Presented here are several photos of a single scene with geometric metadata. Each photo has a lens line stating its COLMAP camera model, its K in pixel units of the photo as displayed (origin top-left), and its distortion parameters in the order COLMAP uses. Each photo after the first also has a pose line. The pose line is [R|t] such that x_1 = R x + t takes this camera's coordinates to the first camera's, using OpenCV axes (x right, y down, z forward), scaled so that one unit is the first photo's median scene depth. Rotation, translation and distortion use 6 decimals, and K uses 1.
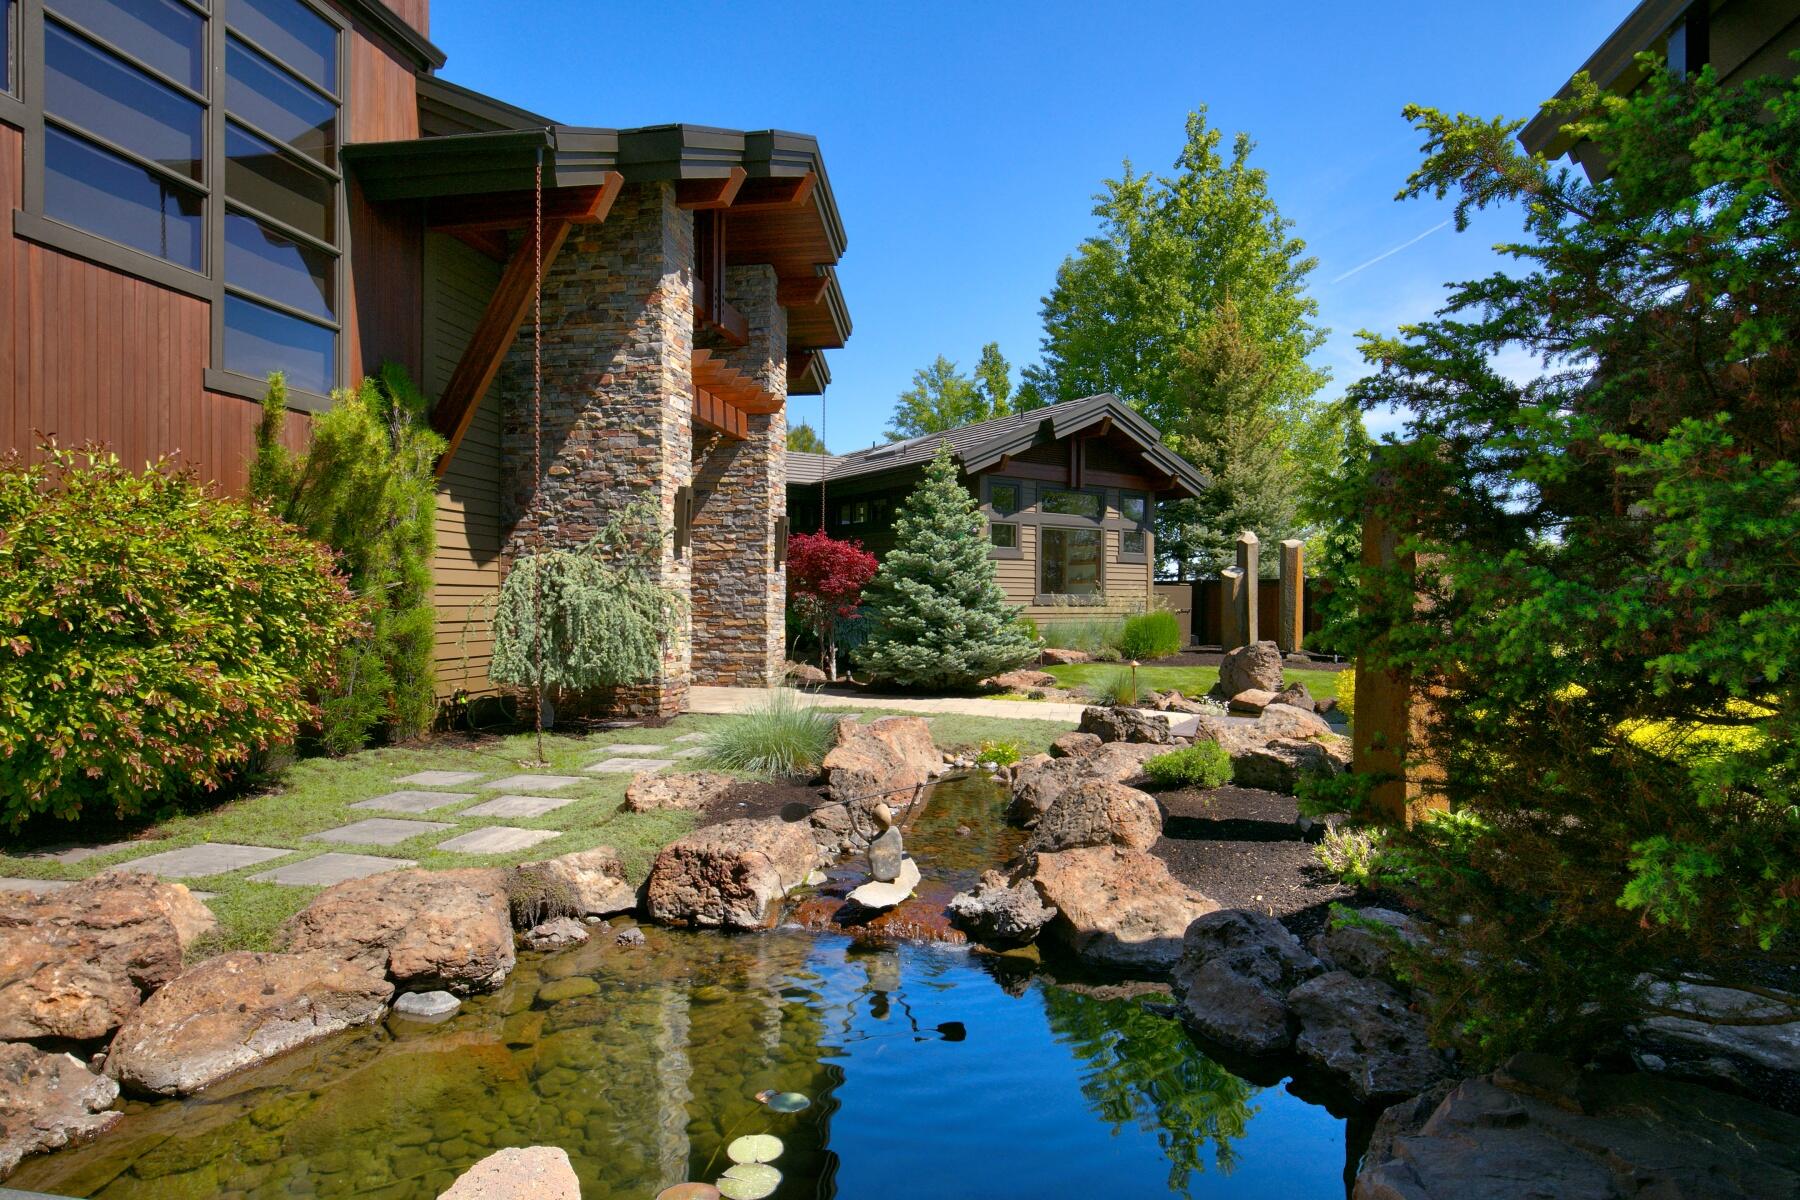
lens RADIAL K [[956.4, 0, 900.0], [0, 956.4, 600.0], [0, 0, 1]] dist [-0.002935, -0.001082]
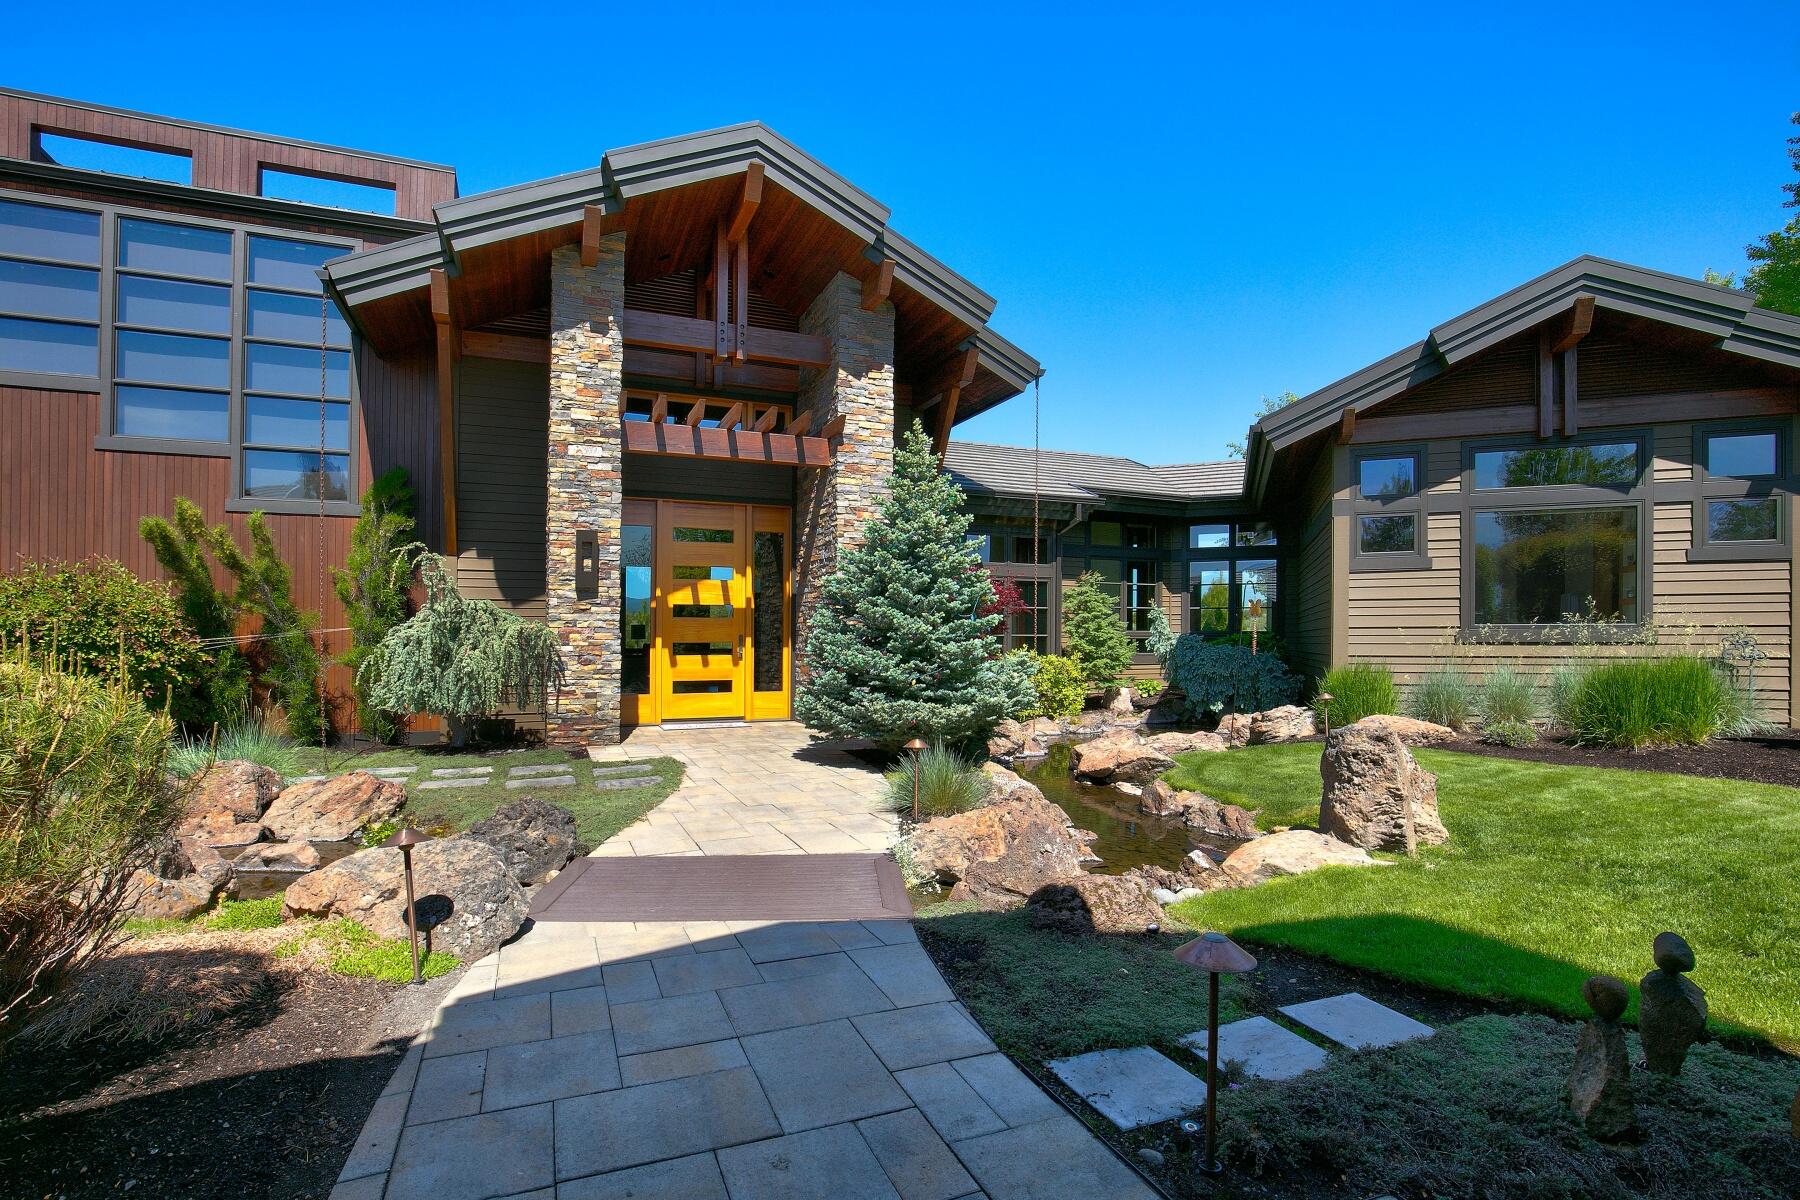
lens RADIAL K [[848.7, 0, 898.6], [0, 848.7, 615.8], [0, 0, 1]] dist [-0.051314, 0.024891]
pose [[0.552508, -0.014093, -0.833389, 0.611212], [-0.000729, 0.999849, -0.017391, -0.001748], [0.833508, 0.010216, 0.552414, 0.638229]]
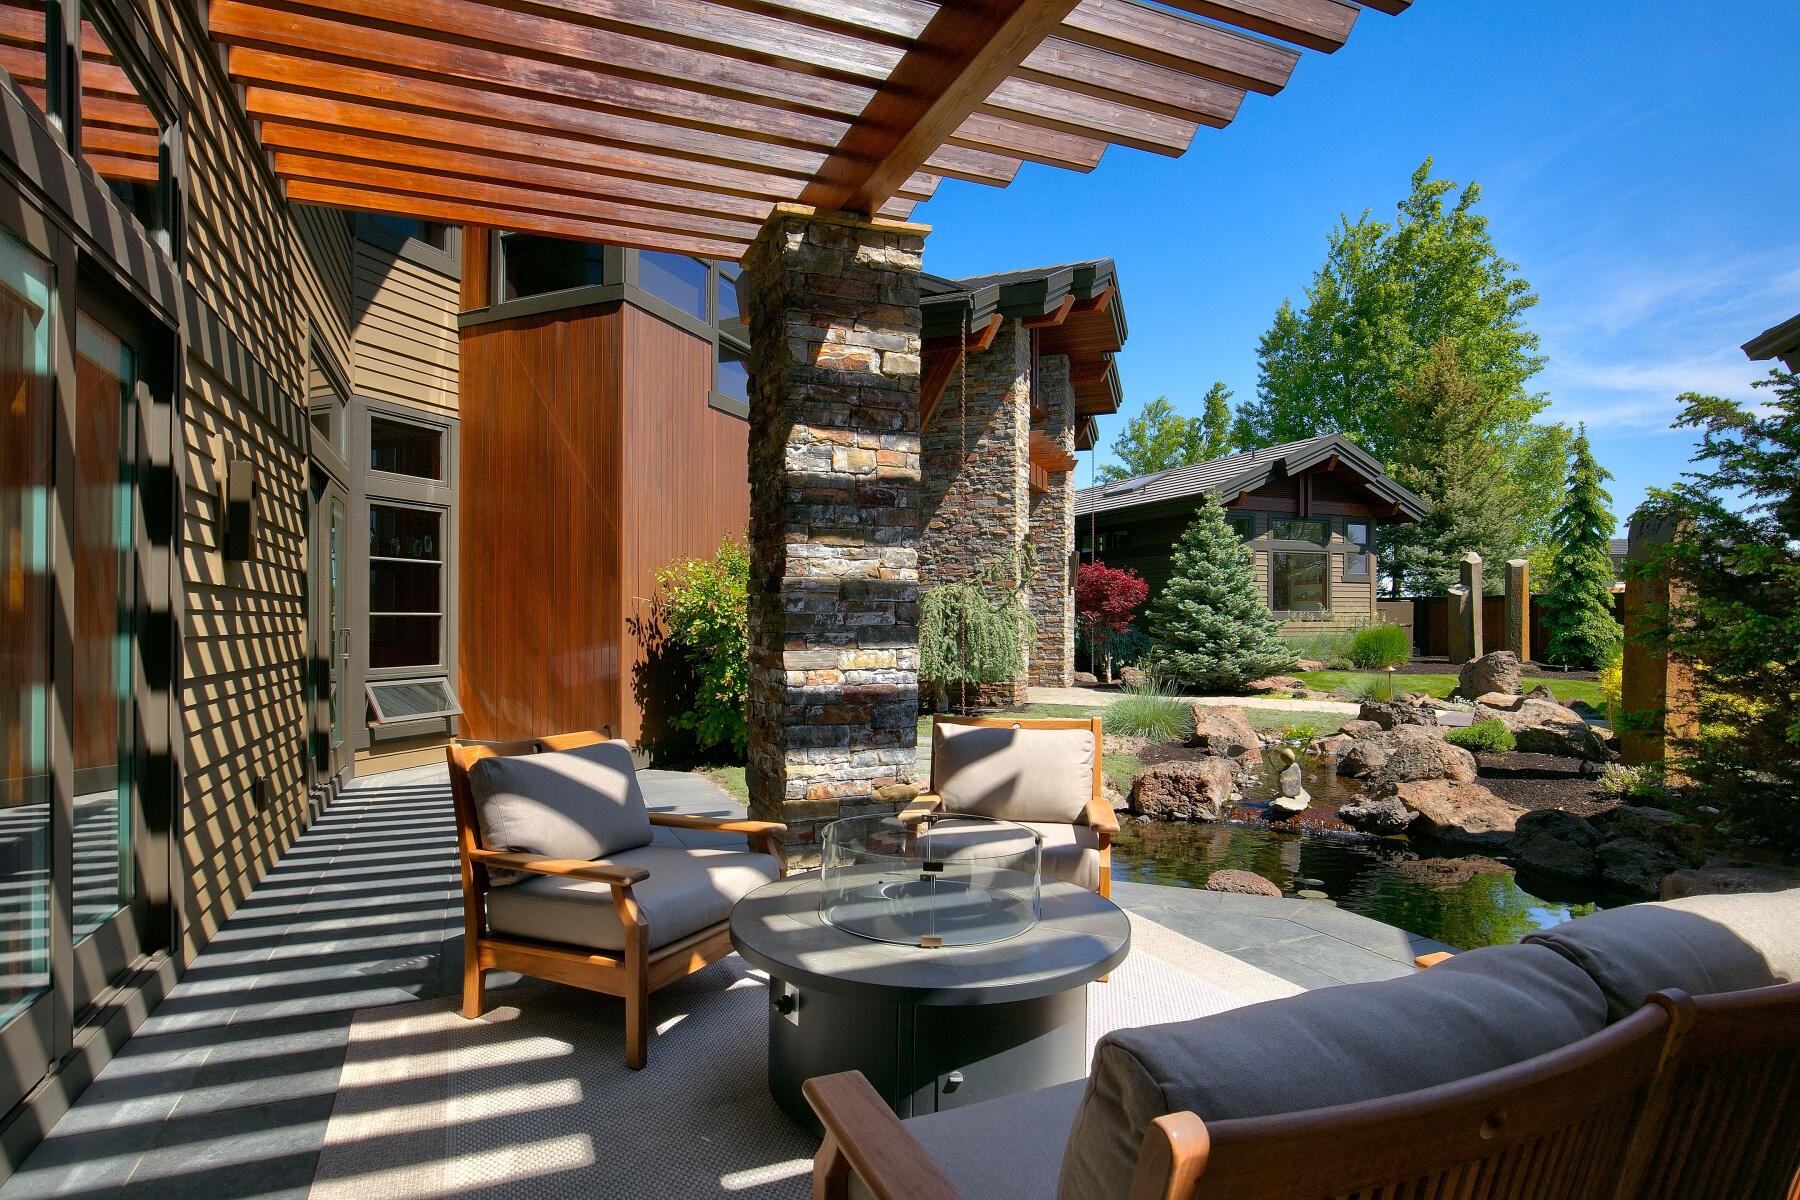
lens RADIAL K [[897.2, 0, 894.6], [0, 897.2, 605.6], [0, 0, 1]] dist [0.000975, -0.006272]
pose [[0.980621, -0.008693, -0.195719, -0.136708], [0.006462, 0.999907, -0.012037, -0.003968], [0.195806, 0.010539, 0.980586, -0.222294]]
